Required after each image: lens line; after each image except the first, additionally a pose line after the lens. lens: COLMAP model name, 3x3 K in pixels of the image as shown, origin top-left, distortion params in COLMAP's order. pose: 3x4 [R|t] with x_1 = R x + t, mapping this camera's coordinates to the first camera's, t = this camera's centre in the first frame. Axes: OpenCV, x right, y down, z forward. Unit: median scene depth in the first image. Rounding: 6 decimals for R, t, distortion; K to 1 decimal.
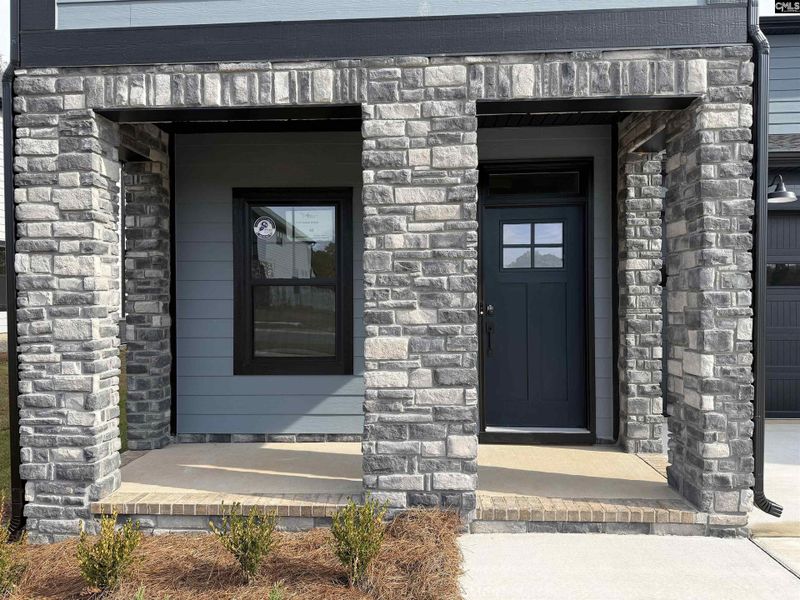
lens RADIAL K [[554.1, 0, 400.2], [0, 554.1, 302.7], [0, 0, 1]] dist [0.107222, -0.145990]
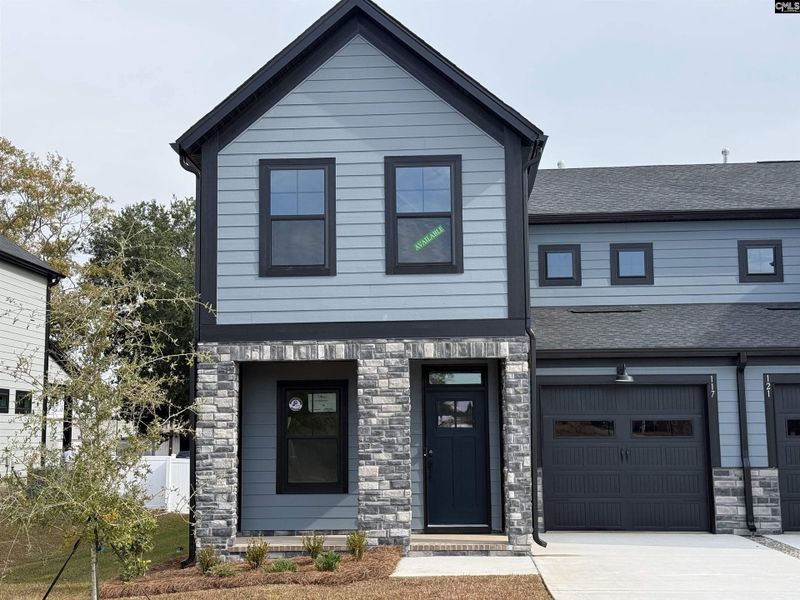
lens RADIAL K [[1110.9, 0, 390.3], [0, 1110.9, 300.0], [0, 0, 1]] dist [0.095047, 0.036010]
pose [[0.999981, -0.005288, -0.003279, 0.077254], [0.004831, 0.991973, -0.126357, -0.031386], [0.003921, 0.126339, 0.991979, -3.394958]]
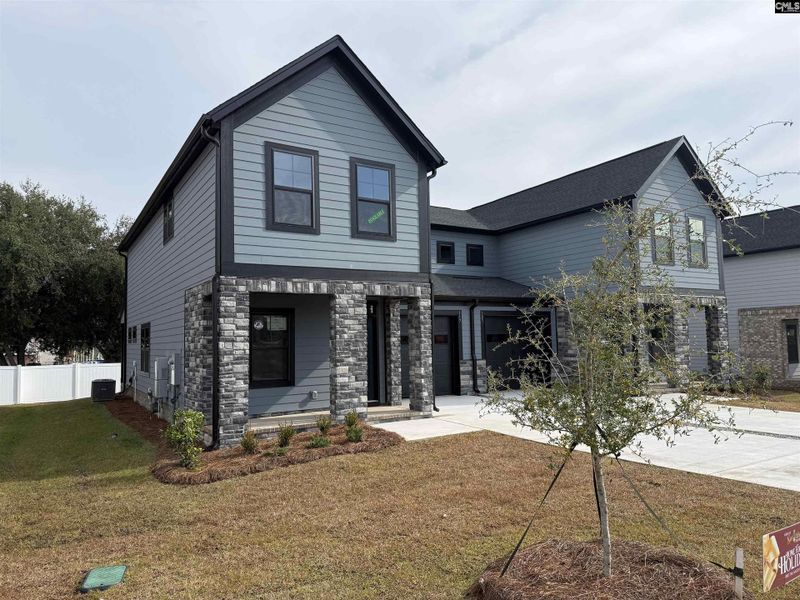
lens RADIAL K [[554.1, 0, 400.2], [0, 554.1, 302.7], [0, 0, 1]] dist [0.107222, -0.145990]
pose [[0.820069, 0.027048, 0.571625, -1.582517], [0.017556, 0.997223, -0.072373, -0.067066], [-0.571995, 0.069386, 0.817317, -1.818503]]
